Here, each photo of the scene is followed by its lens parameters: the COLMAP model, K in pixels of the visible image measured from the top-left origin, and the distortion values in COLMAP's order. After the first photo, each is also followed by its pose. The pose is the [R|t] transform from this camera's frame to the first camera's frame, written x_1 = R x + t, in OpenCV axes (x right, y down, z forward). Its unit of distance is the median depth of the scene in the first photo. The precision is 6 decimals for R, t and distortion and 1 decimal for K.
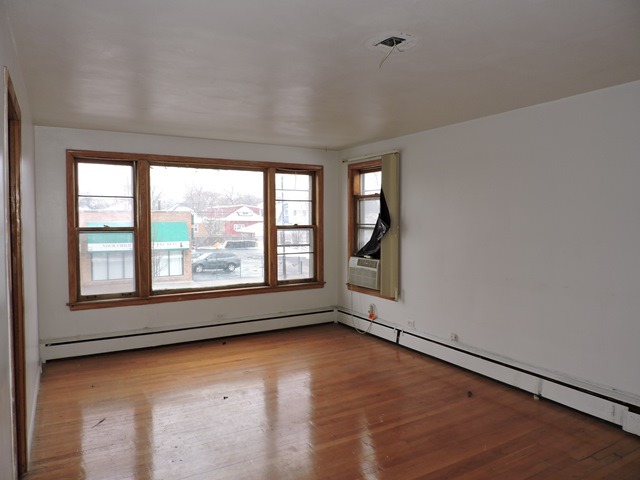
lens RADIAL K [[455.4, 0, 320.1], [0, 455.4, 239.2], [0, 0, 1]] dist [-0.015765, 0.003612]
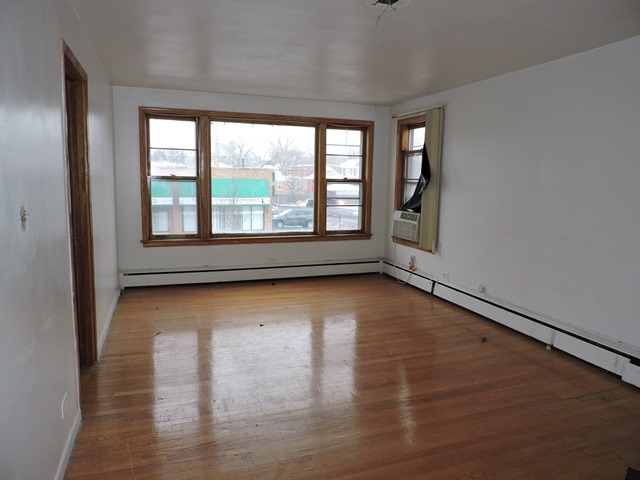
lens RADIAL K [[455.4, 0, 319.6], [0, 455.4, 239.1], [0, 0, 1]] dist [-0.015765, 0.003612]
pose [[0.983125, 0.043378, -0.177717, 0.098079], [-0.027784, 0.995616, 0.089314, 0.018313], [0.180812, -0.082869, 0.980020, -0.063281]]
